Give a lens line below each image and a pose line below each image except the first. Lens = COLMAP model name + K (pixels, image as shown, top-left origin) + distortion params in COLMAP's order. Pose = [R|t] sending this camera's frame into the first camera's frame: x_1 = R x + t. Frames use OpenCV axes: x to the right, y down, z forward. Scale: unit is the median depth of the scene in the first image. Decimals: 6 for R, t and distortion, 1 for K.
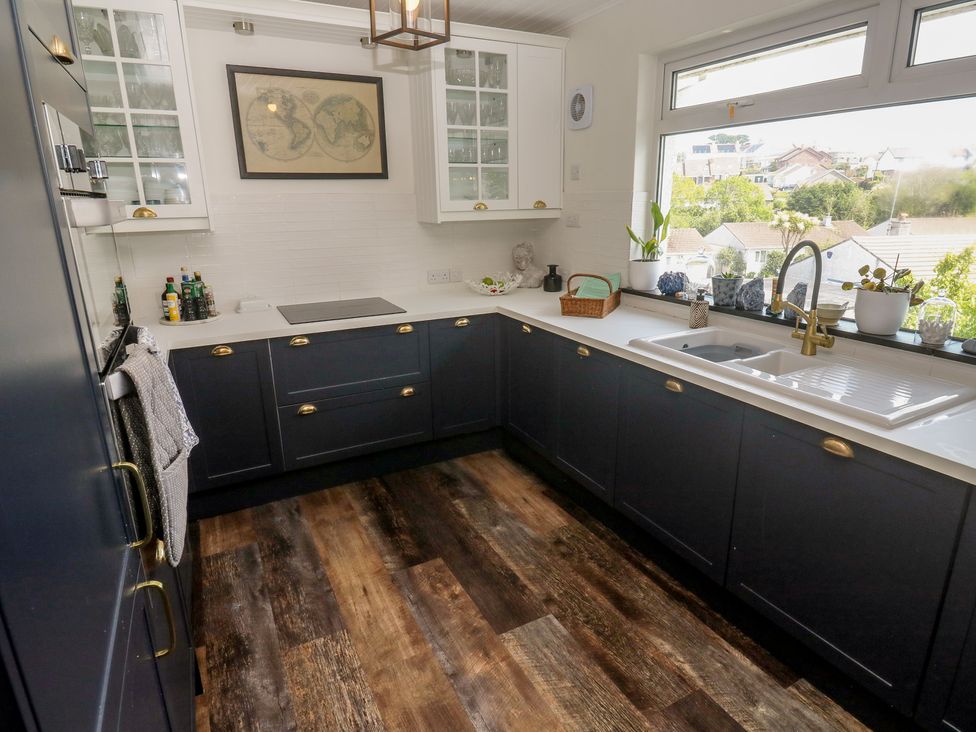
lens RADIAL K [[563.8, 0, 493.7], [0, 563.8, 358.1], [0, 0, 1]] dist [-0.000050, -0.010732]
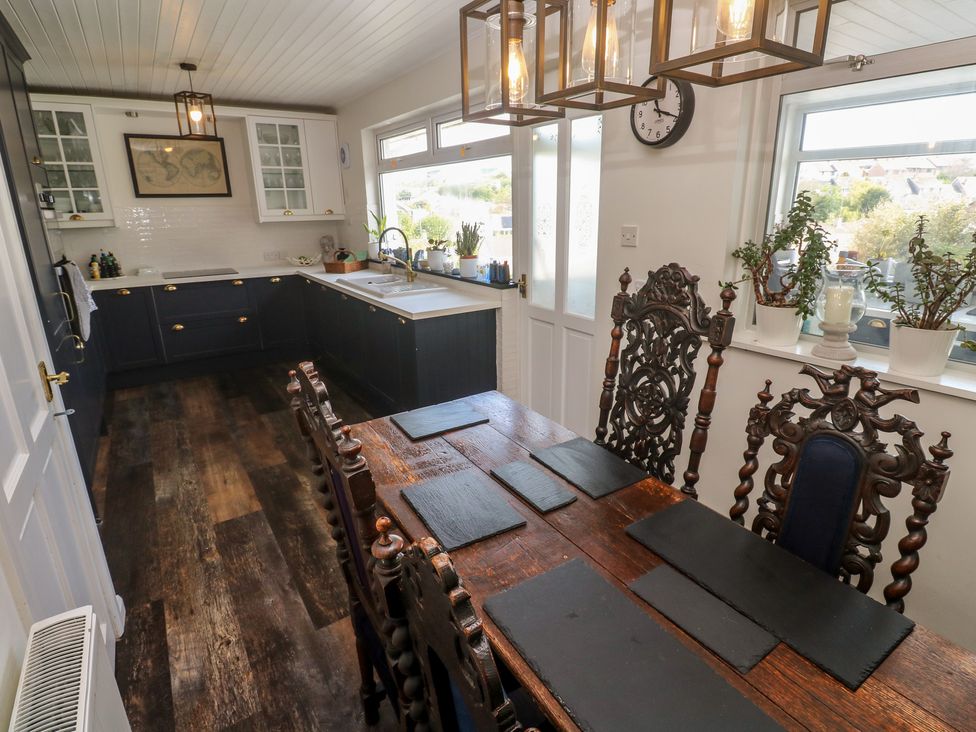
lens RADIAL K [[529.0, 0, 507.3], [0, 529.0, 361.7], [0, 0, 1]] dist [-0.012247, -0.005867]
pose [[0.993596, -0.031193, 0.108604, 0.509193], [0.030299, 0.999492, 0.009871, 0.210498], [-0.108857, -0.006517, 0.994036, -0.750811]]
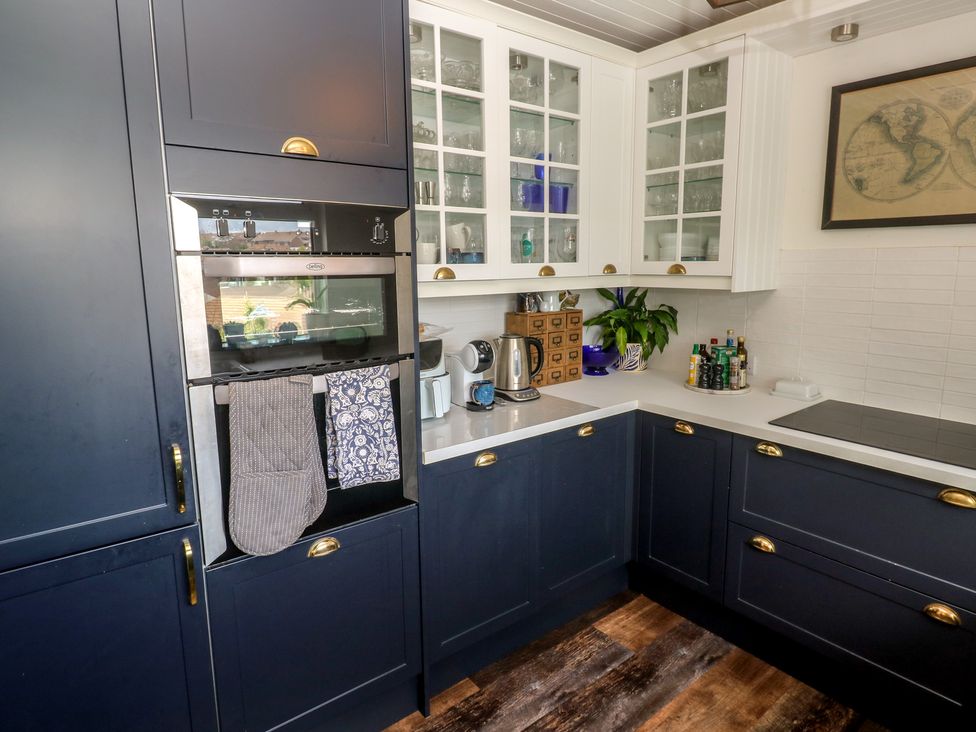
lens RADIAL K [[563.8, 0, 501.2], [0, 563.8, 355.9], [0, 0, 1]] dist [-0.000050, -0.010732]
pose [[0.179384, 0.172696, -0.968503, 0.255088], [-0.262535, 0.957172, 0.122049, -0.135036], [0.948102, 0.232373, 0.217040, 0.467349]]
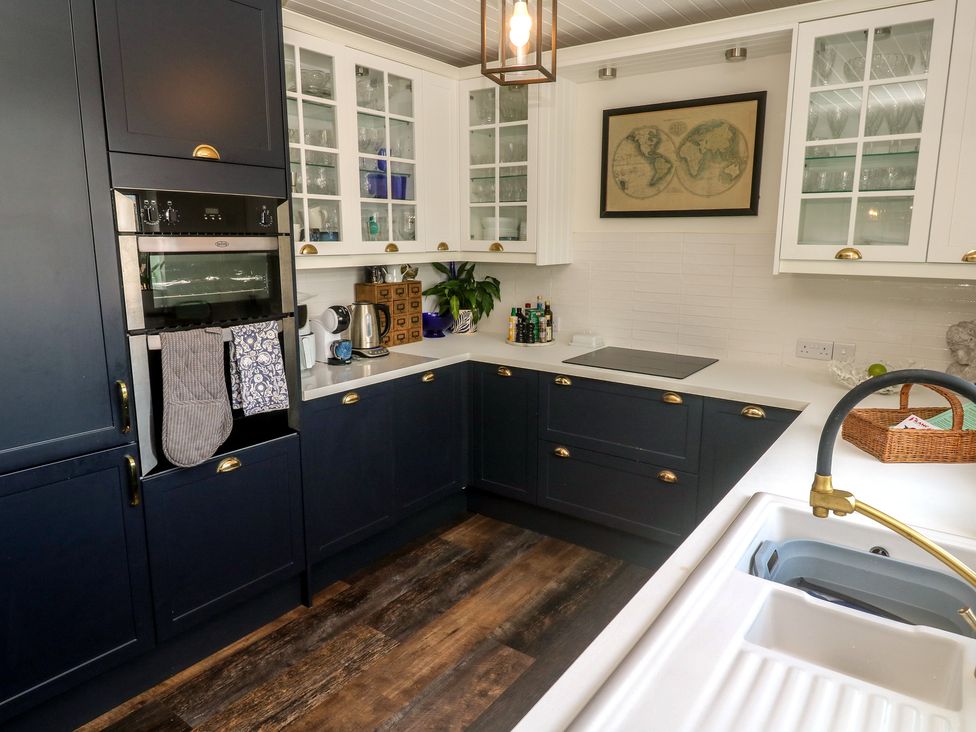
lens RADIAL K [[637.0, 0, 494.4], [0, 637.0, 354.8], [0, 0, 1]] dist [-0.000141, -0.004921]
pose [[0.433146, 0.180671, -0.883030, 0.542487], [-0.254882, 0.964268, 0.072267, -0.116815], [0.864534, 0.193766, 0.463719, 0.356746]]
